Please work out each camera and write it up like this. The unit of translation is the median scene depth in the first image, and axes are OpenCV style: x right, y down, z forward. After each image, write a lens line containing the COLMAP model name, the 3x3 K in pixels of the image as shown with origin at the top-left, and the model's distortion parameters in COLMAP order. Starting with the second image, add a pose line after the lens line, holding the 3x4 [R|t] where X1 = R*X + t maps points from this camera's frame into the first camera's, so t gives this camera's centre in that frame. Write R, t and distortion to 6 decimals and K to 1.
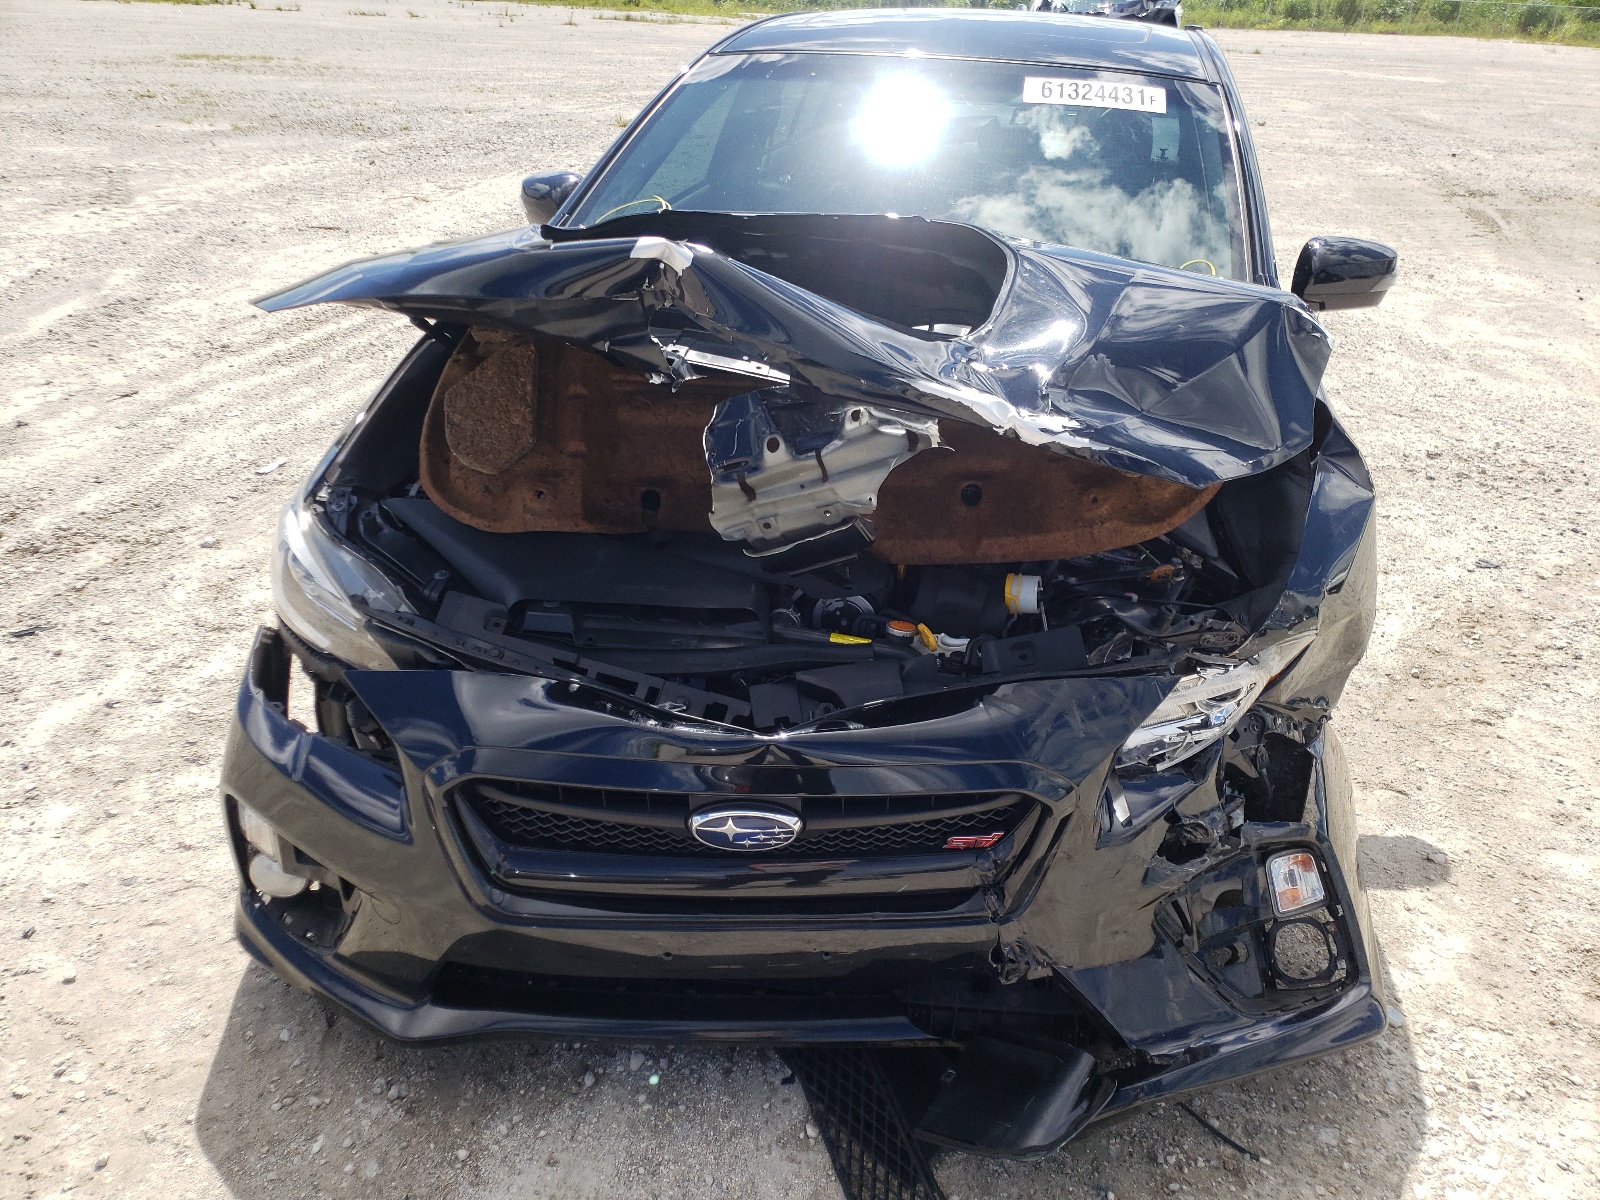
lens RADIAL K [[1311.6, 0, 740.5], [0, 1311.6, 602.6], [0, 0, 1]] dist [0.043504, -0.000787]
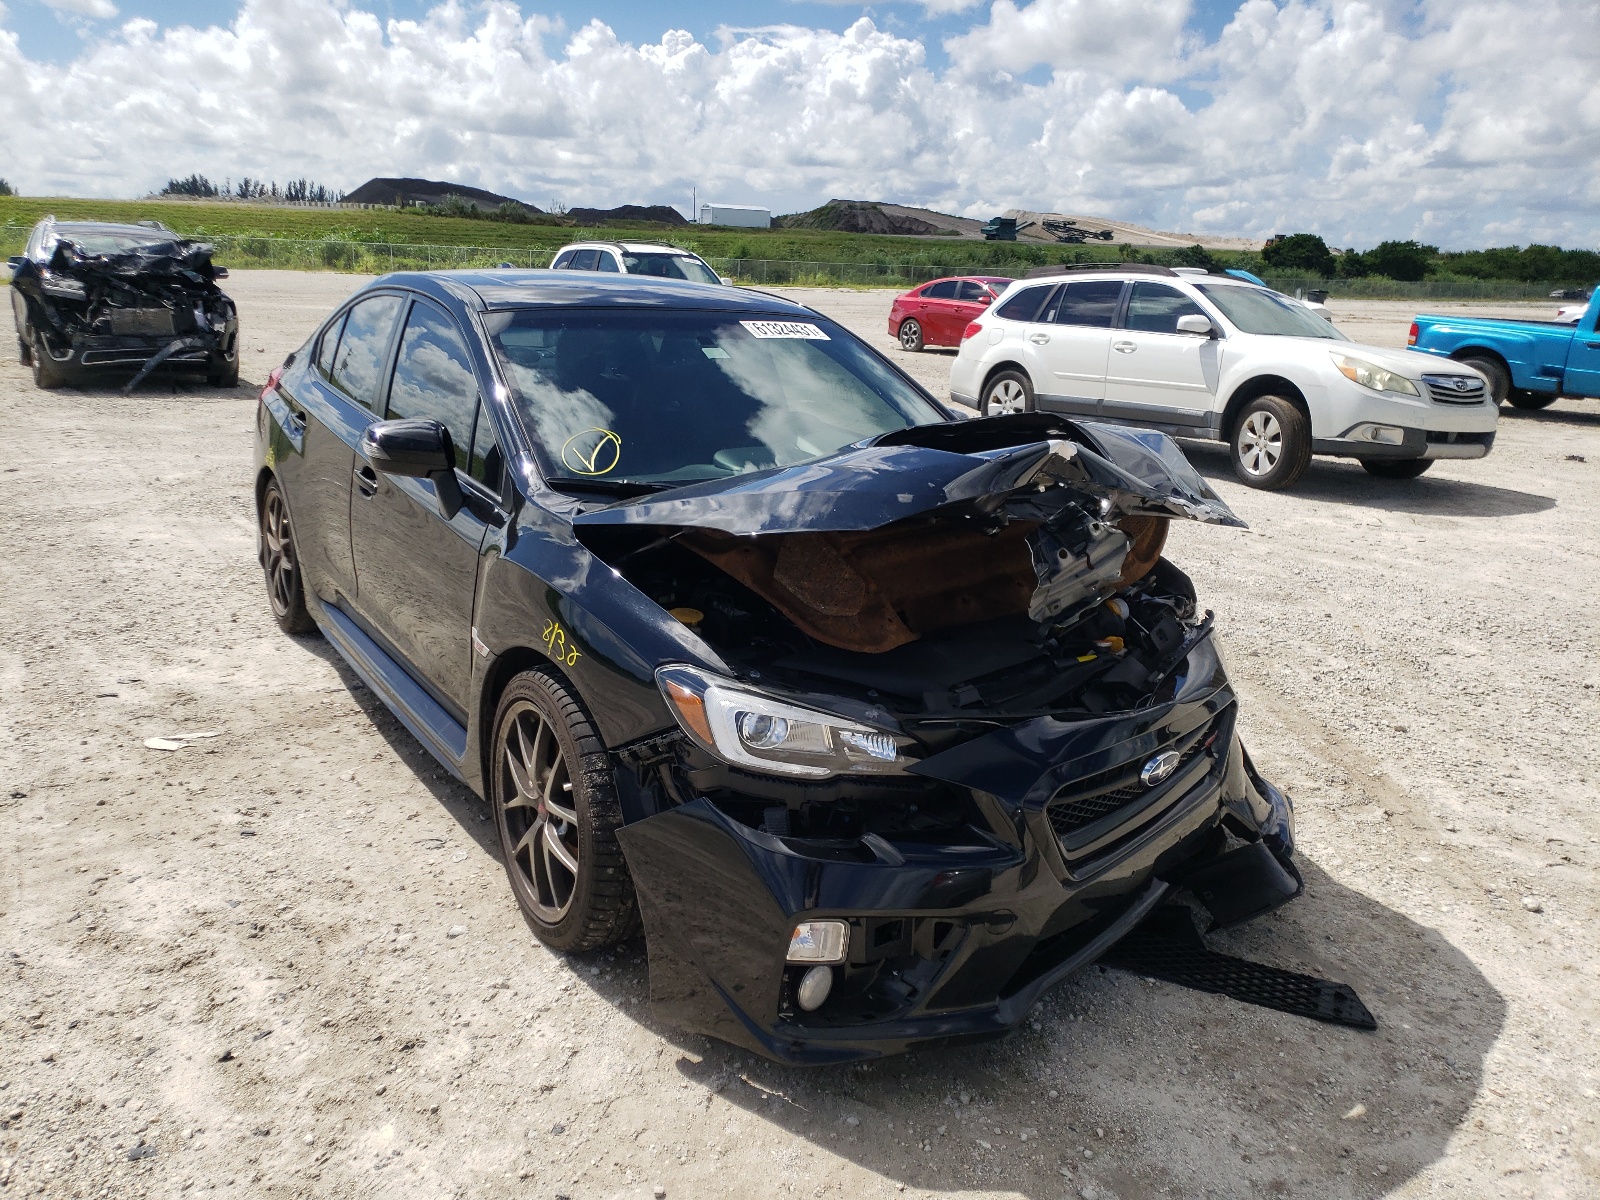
lens RADIAL K [[1311.6, 0, 740.5], [0, 1311.6, 602.6], [0, 0, 1]] dist [0.043504, -0.000787]
pose [[0.664411, -0.198485, 0.720529, -1.407312], [0.303677, 0.952612, -0.017608, -0.154681], [-0.682890, 0.230507, 0.693202, 0.160881]]
